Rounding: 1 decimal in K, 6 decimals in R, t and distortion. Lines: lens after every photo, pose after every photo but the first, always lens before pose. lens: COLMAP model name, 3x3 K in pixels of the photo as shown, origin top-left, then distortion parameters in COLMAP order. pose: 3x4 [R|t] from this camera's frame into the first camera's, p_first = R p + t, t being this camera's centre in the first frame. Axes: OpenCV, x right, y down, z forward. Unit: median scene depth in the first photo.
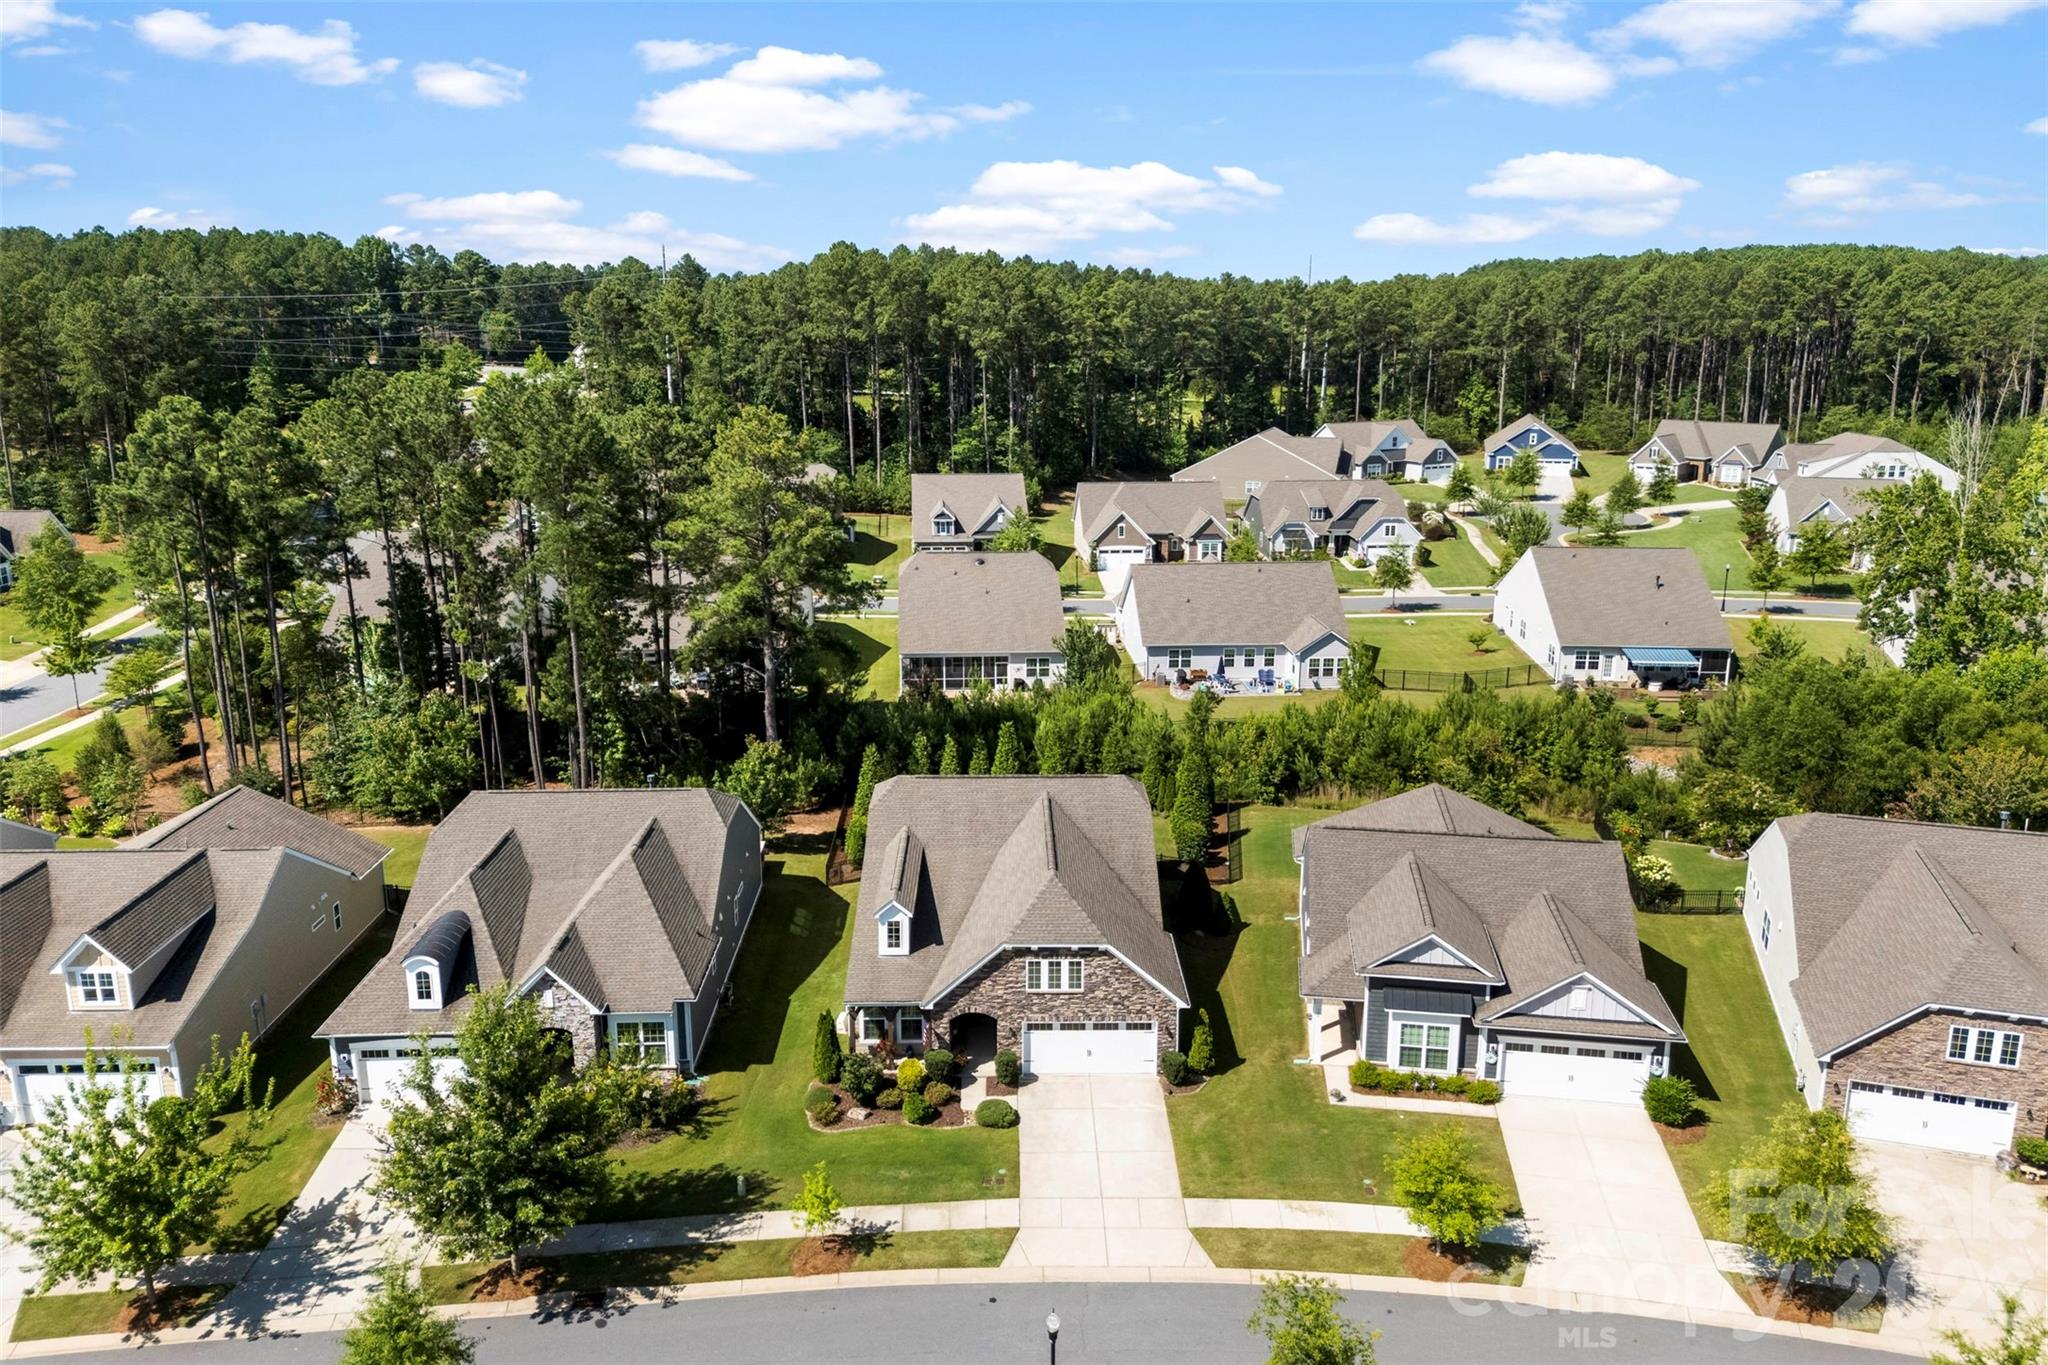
lens RADIAL K [[1437.5, 0, 1024.0], [0, 1437.5, 682.5], [0, 0, 1]] dist [0.003907, -0.034273]
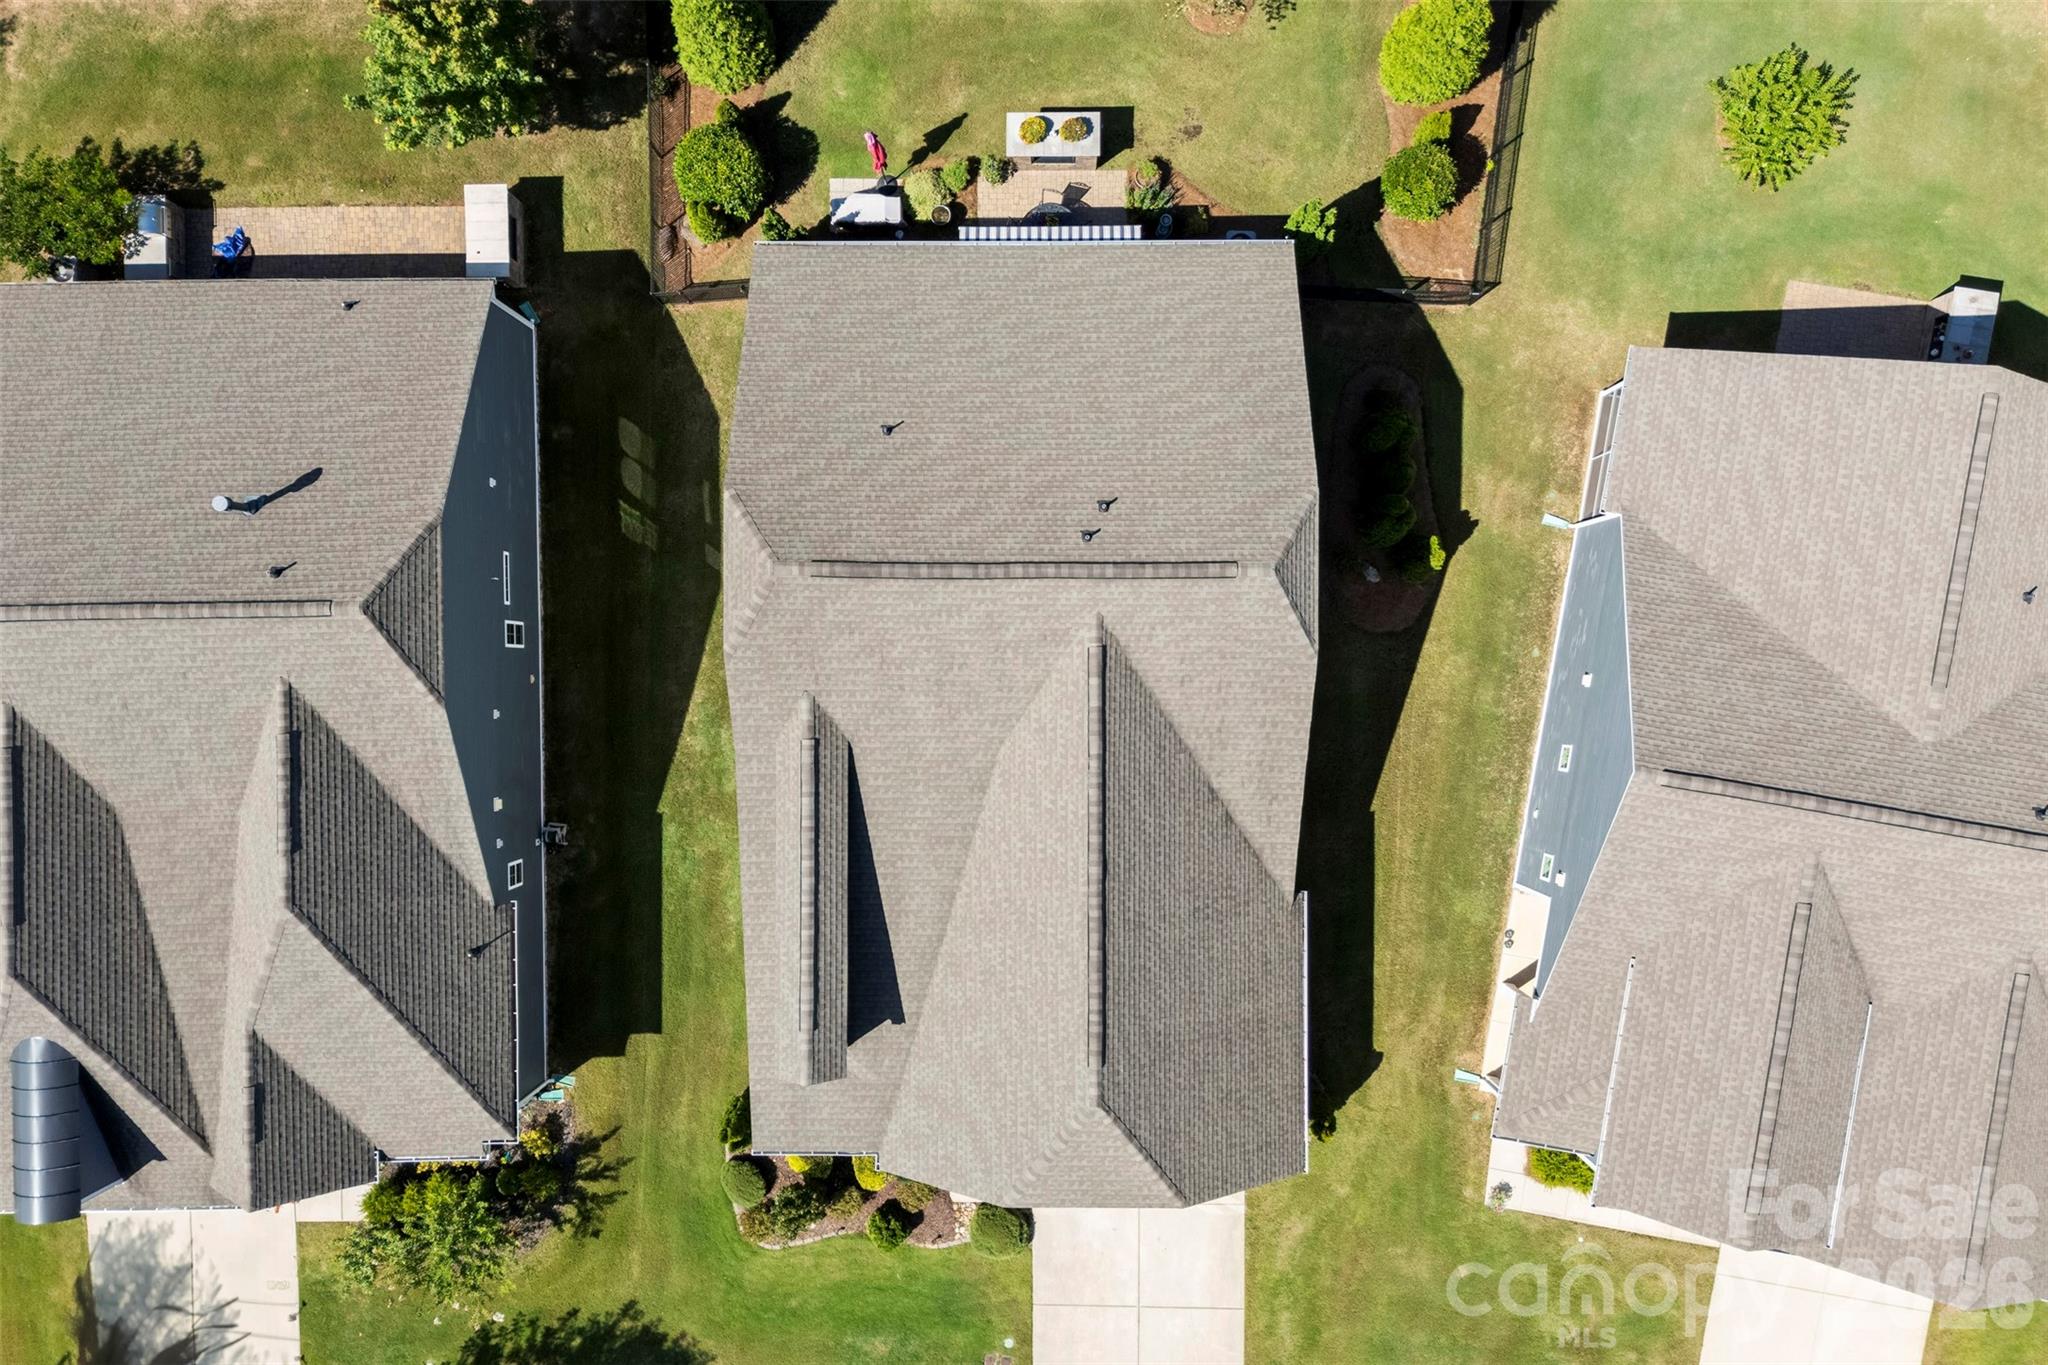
lens RADIAL K [[1437.5, 0, 1024.0], [0, 1437.5, 682.5], [0, 0, 1]] dist [0.003907, -0.034273]
pose [[0.999767, 0.018837, -0.010496, -0.005000], [0.005264, 0.258816, 0.965912, -0.418279], [0.020912, -0.965743, 0.258656, 1.006551]]
